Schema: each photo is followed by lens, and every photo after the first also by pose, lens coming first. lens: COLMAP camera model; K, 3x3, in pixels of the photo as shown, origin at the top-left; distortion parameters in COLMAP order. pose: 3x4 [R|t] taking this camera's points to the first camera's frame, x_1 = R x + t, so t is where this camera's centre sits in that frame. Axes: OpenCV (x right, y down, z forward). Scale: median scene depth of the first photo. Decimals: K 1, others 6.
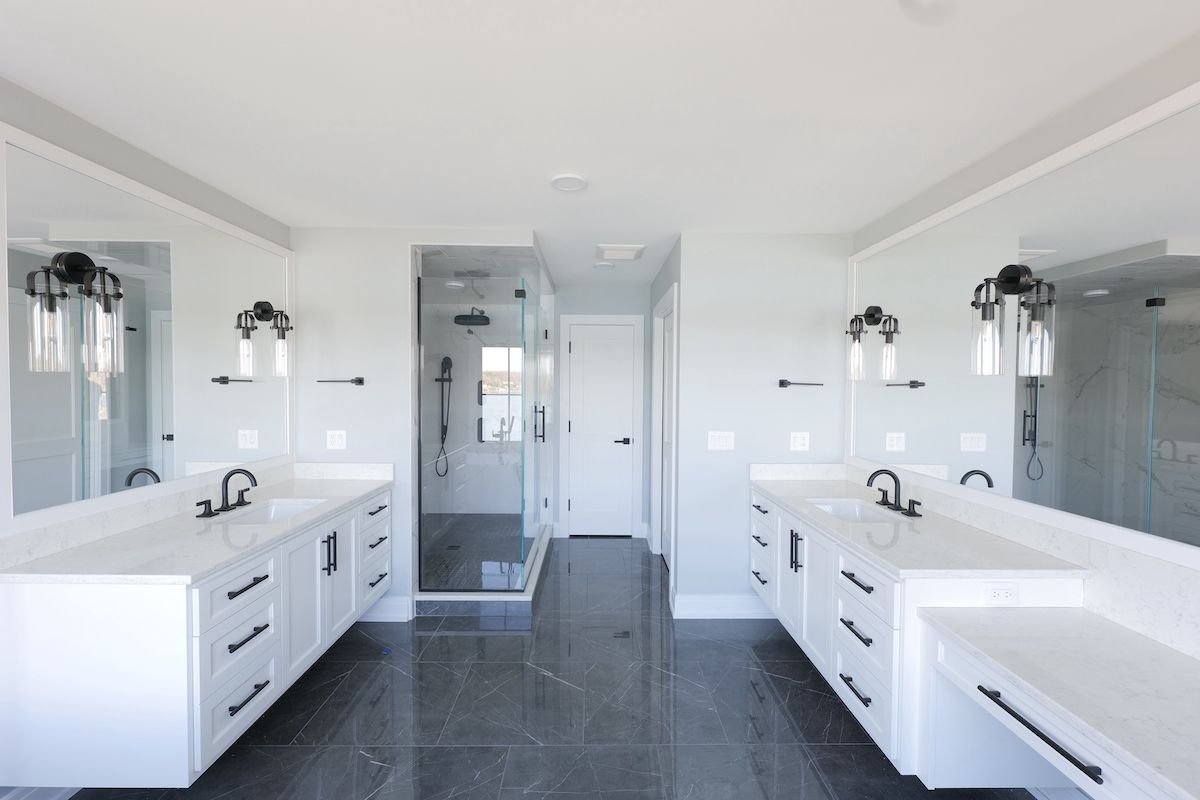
lens RADIAL K [[482.8, 0, 594.8], [0, 482.8, 399.1], [0, 0, 1]] dist [-0.004233, 0.000289]
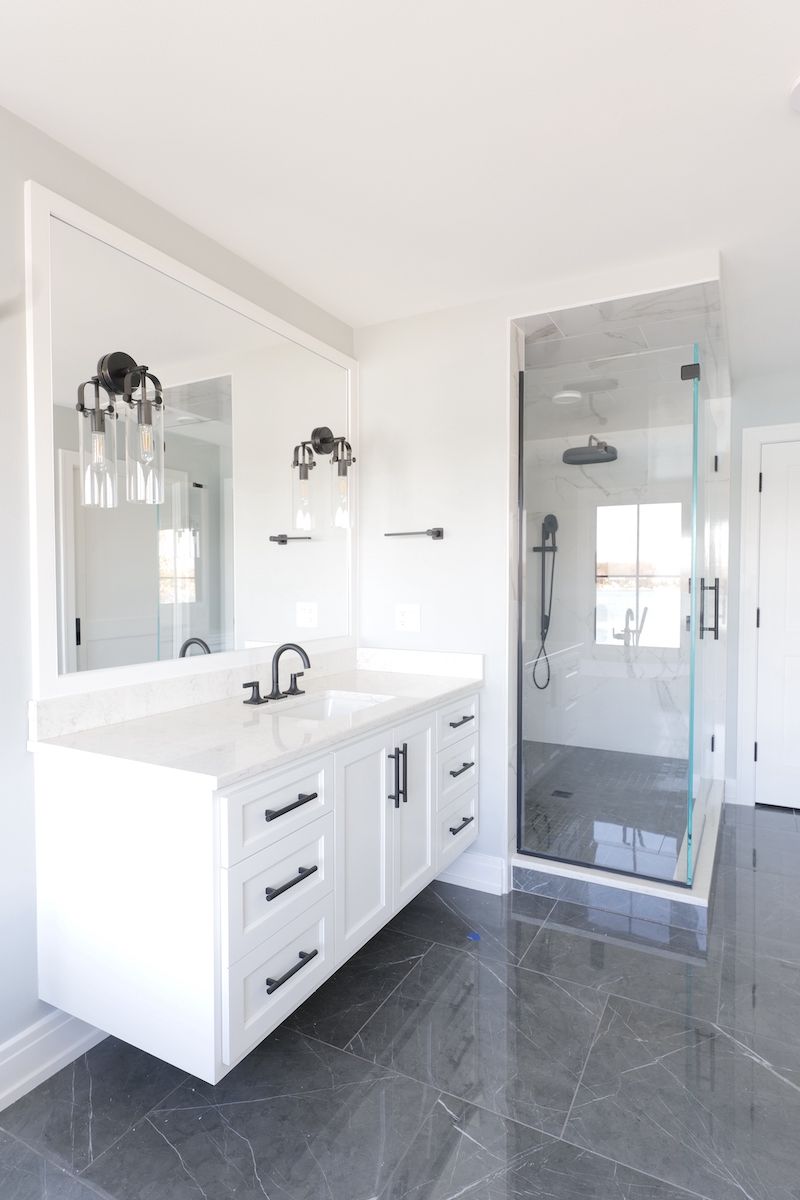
lens RADIAL K [[646.3, 0, 403.3], [0, 646.3, 603.1], [0, 0, 1]] dist [0.005867, -0.000440]
pose [[0.878752, 0.008675, -0.477201, -0.092384], [-0.006065, 0.999957, 0.007010, 0.059380], [0.477241, -0.003266, 0.878766, 0.169056]]
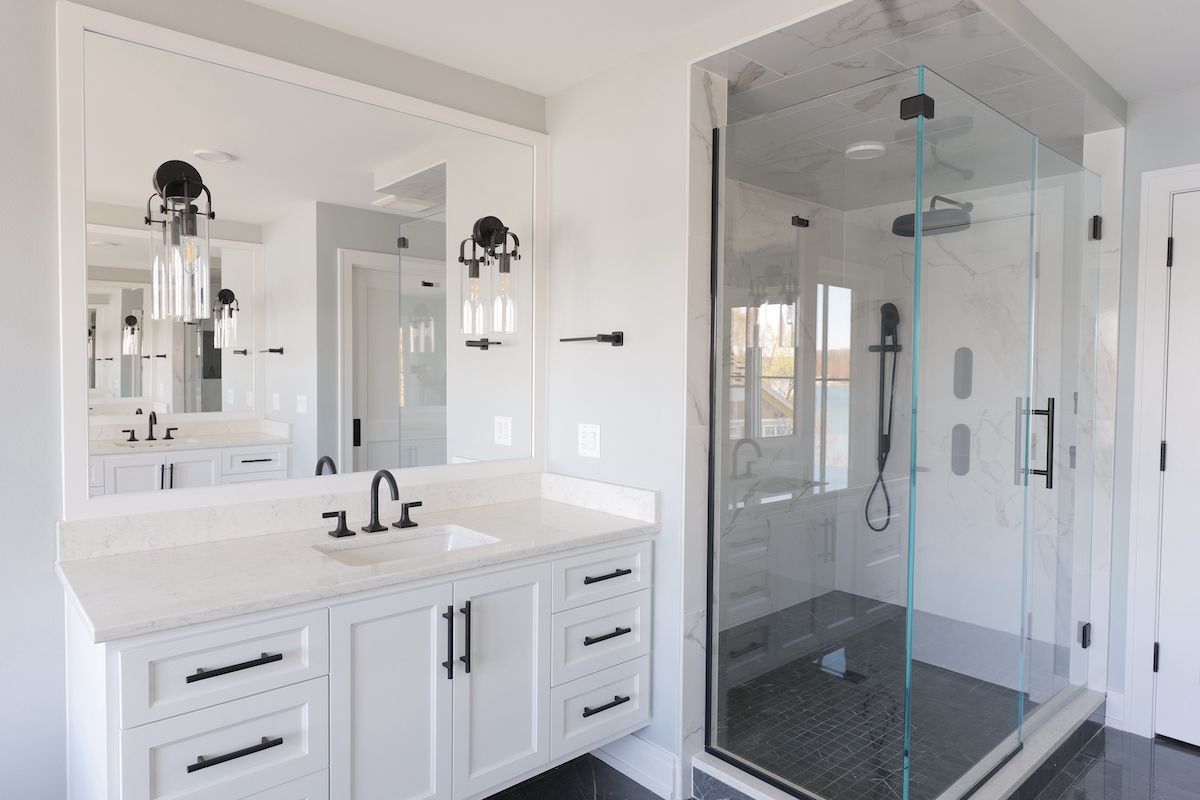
lens RADIAL K [[729.6, 0, 601.0], [0, 729.6, 396.8], [0, 0, 1]] dist [0.000444, 0.001909]
pose [[0.662854, 0.024385, -0.748351, 0.143237], [-0.024925, 0.999634, 0.010496, 0.023139], [0.748333, 0.011695, 0.663220, 0.445976]]
